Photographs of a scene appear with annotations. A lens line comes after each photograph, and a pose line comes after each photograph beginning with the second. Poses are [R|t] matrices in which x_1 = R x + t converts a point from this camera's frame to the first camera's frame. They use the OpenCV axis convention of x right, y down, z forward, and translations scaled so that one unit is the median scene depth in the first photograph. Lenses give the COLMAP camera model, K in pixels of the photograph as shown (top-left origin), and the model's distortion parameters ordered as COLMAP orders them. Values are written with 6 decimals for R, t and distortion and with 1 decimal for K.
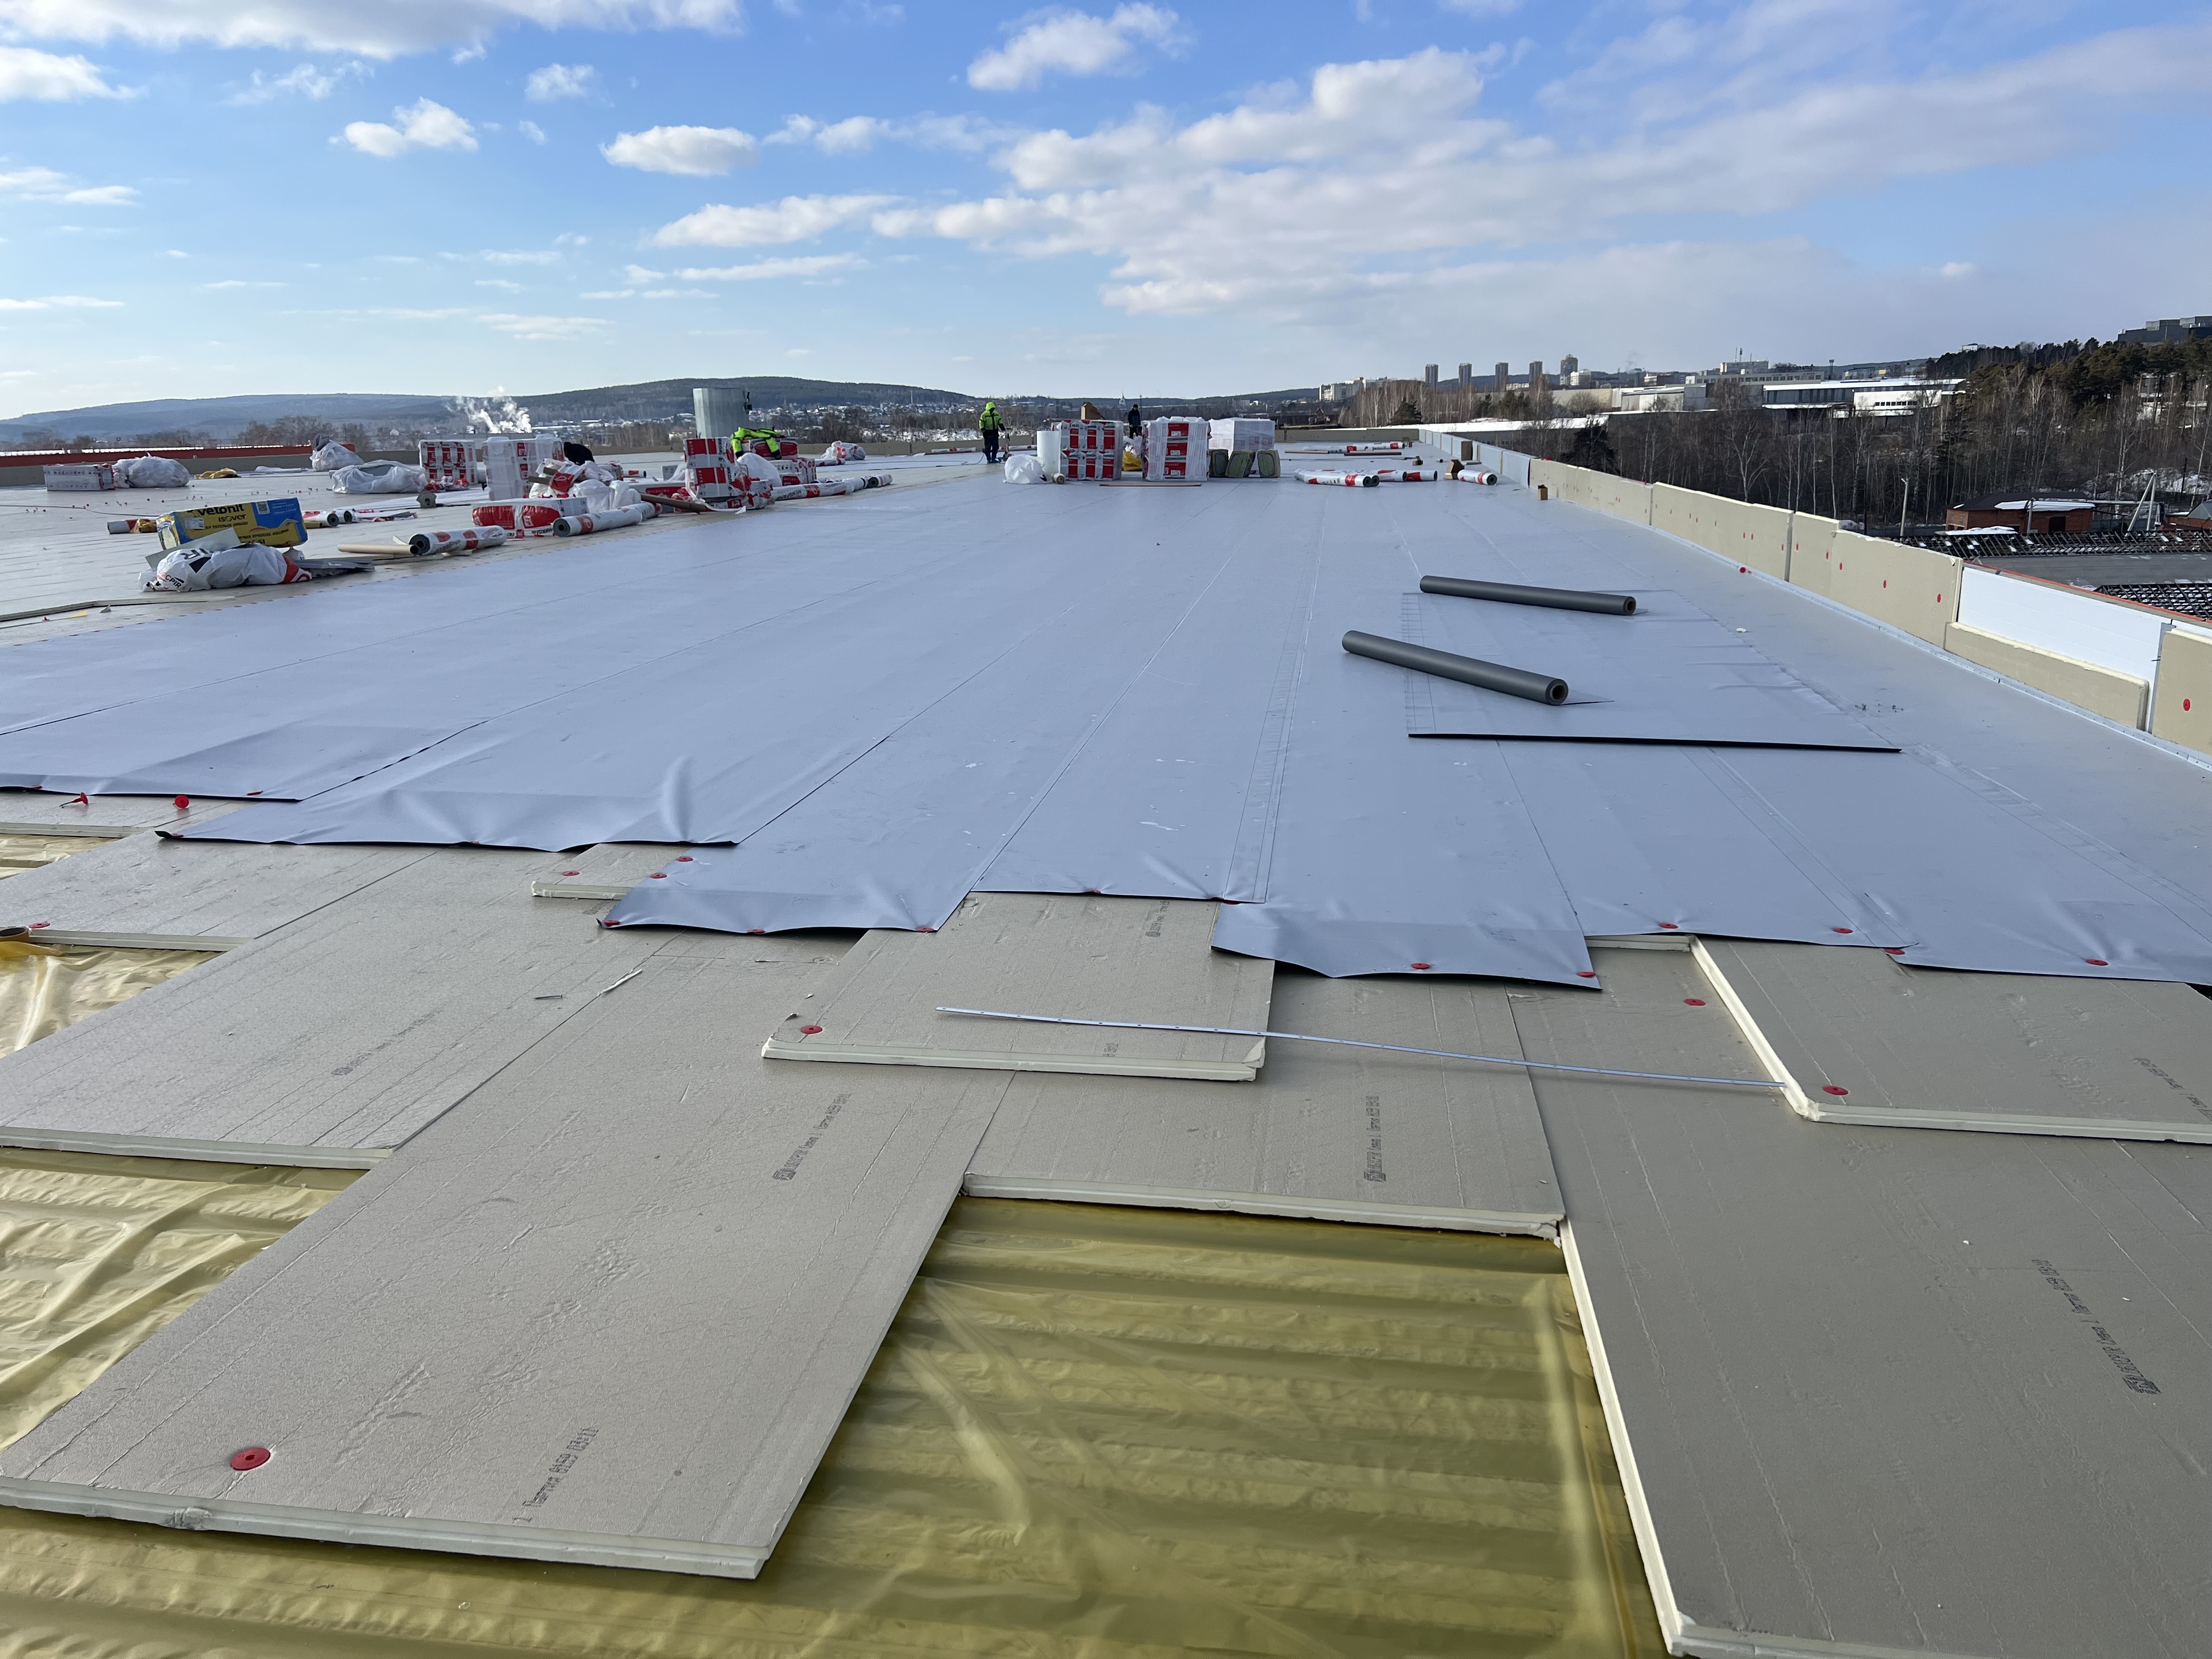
lens RADIAL K [[1676.0, 0, 1106.0], [0, 1676.0, 829.5], [0, 0, 1]] dist [0.088412, -0.126038]
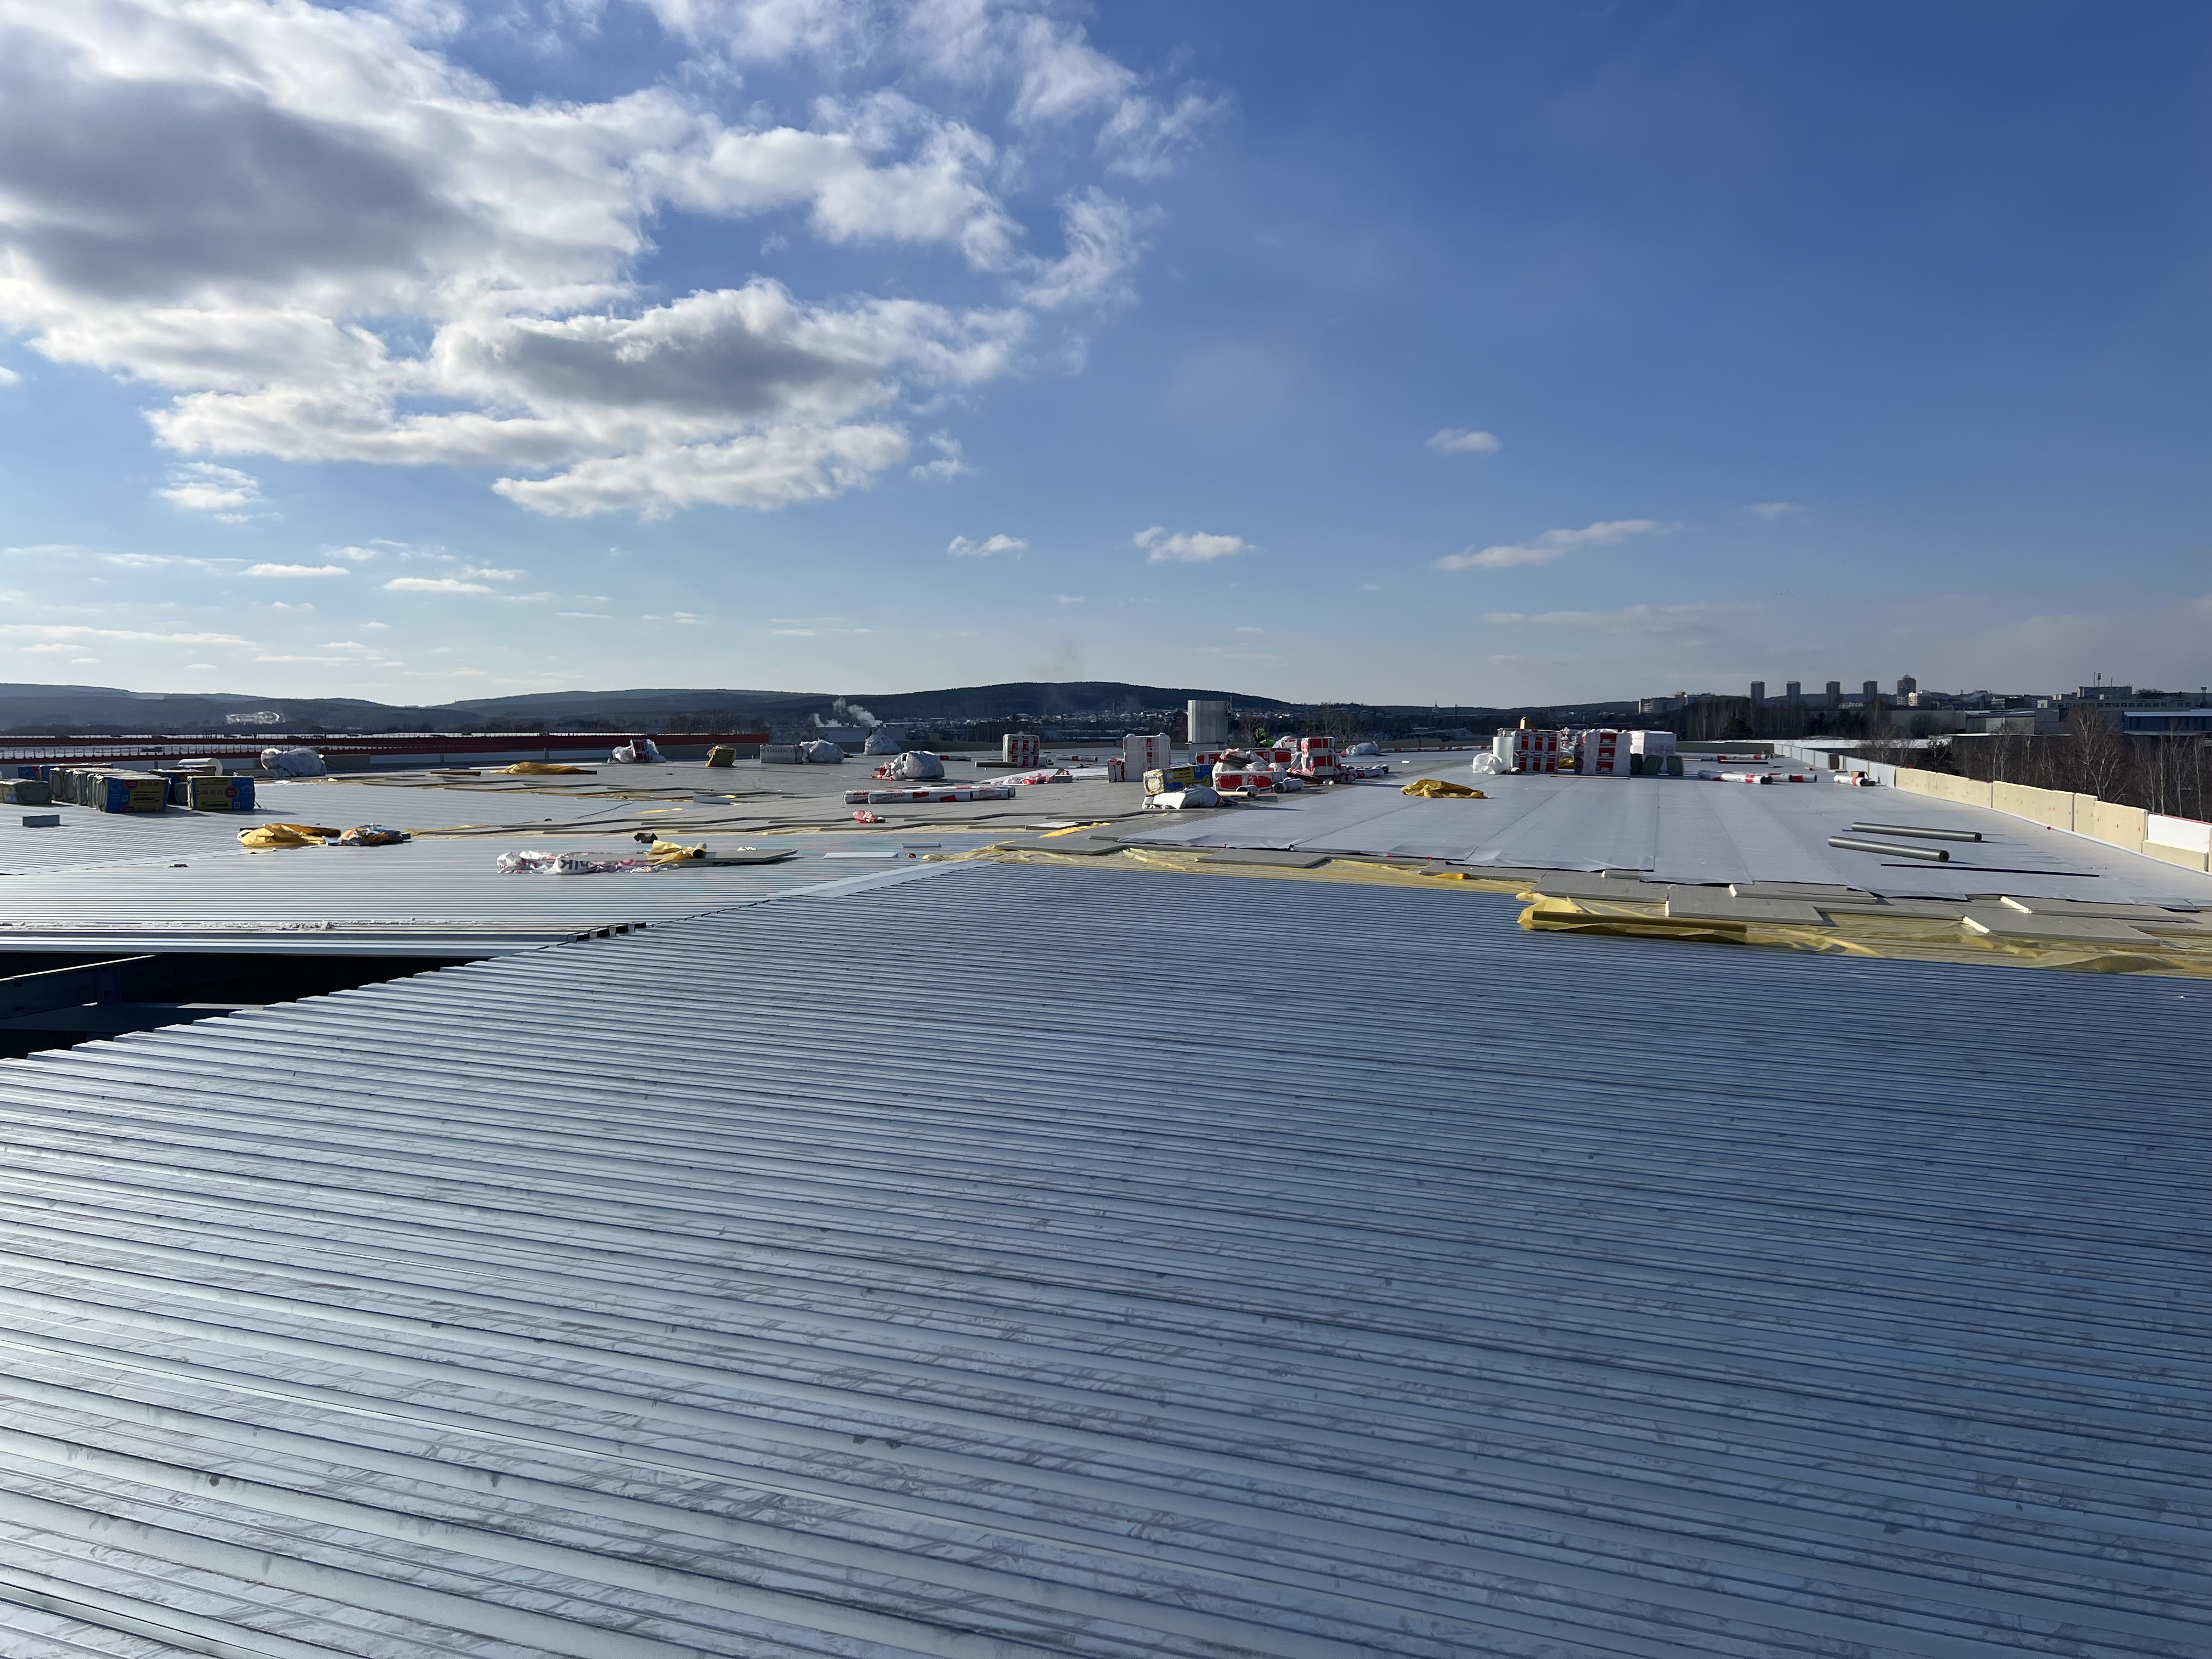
lens RADIAL K [[1670.6, 0, 1106.0], [0, 1670.6, 829.5], [0, 0, 1]] dist [0.029958, -0.004031]
pose [[0.982790, 0.035995, -0.181184, -0.078660], [-0.066954, 0.983548, -0.167783, 0.061672], [0.172164, 0.177027, 0.969031, -0.254252]]
